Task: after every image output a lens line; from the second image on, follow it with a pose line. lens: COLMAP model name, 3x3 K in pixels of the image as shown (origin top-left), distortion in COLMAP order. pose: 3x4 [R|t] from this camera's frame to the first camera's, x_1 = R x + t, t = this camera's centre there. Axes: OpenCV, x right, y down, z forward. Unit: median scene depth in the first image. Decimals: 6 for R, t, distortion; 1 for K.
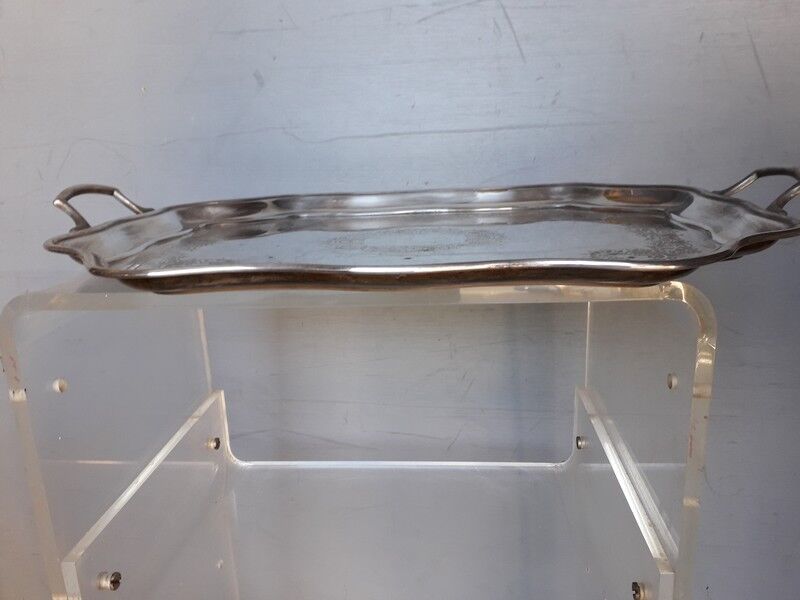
lens RADIAL K [[662.0, 0, 400.0], [0, 662.0, 300.0], [0, 0, 1]] dist [0.112543, -0.165241]
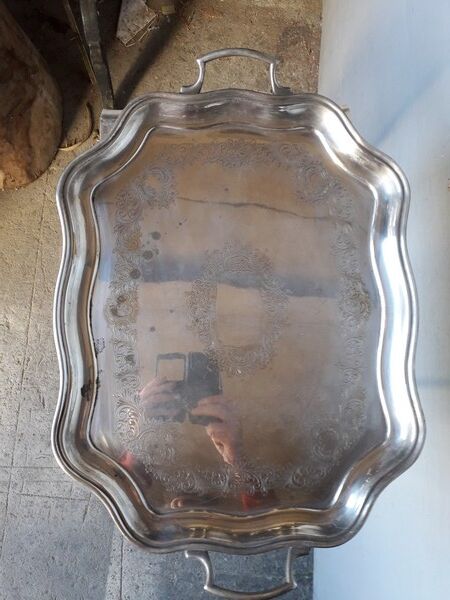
lens RADIAL K [[496.5, 0, 228.4], [0, 496.5, 300.4], [0, 0, 1]] dist [0.112543, -0.165241]
pose [[0.113575, 0.990947, -0.071584, 0.059188], [-0.287553, 0.101753, 0.952344, -0.850997], [0.951007, -0.087578, 0.296506, 0.525146]]
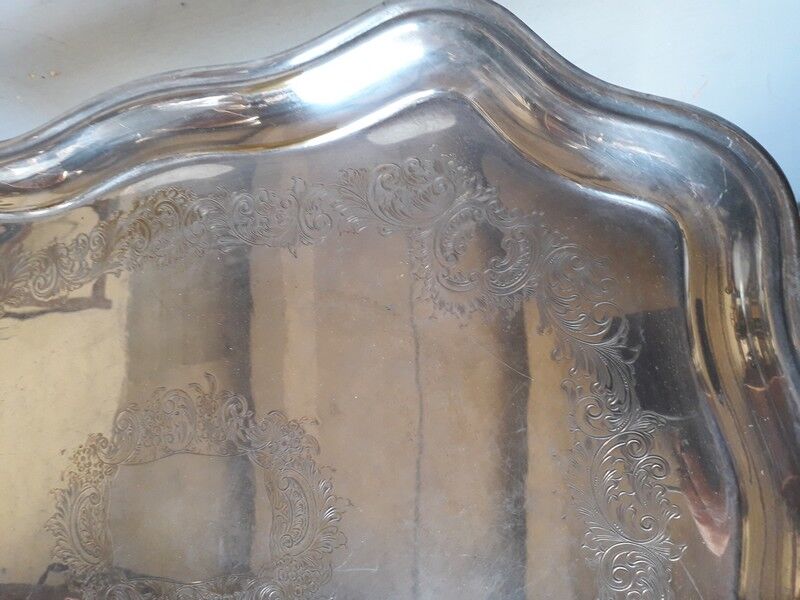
lens RADIAL K [[643.6, 0, 406.4], [0, 643.6, 297.0], [0, 0, 1]] dist [0.079959, -0.134922]
pose [[0.933820, -0.244203, -0.261431, 0.290939], [0.338772, 0.368814, 0.865569, -0.434097], [-0.114955, -0.896851, 0.427135, 0.717750]]
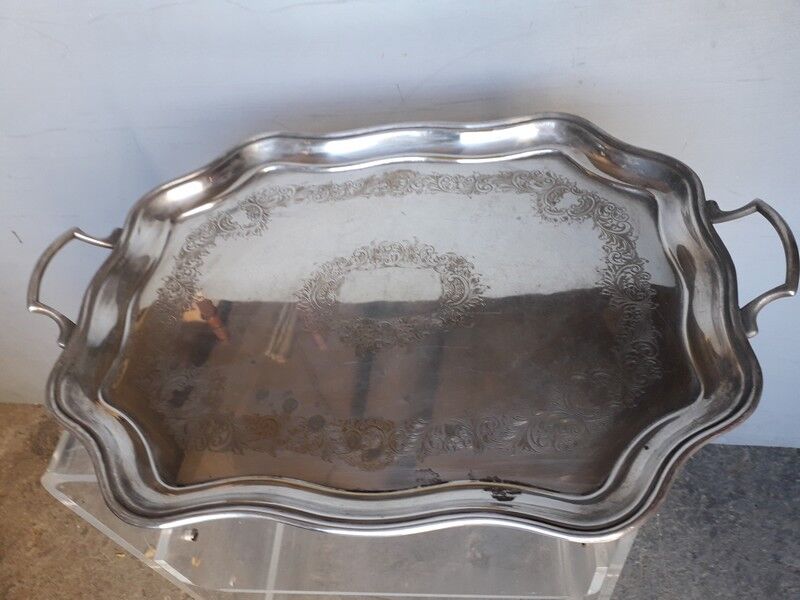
lens RADIAL K [[662.0, 0, 400.0], [0, 662.0, 300.0], [0, 0, 1]] dist [0.112543, -0.165241]
pose [[0.995160, -0.076610, -0.061549, 0.076601], [0.098152, 0.805748, 0.584068, -0.519640], [0.004848, -0.587282, 0.809368, 0.147625]]
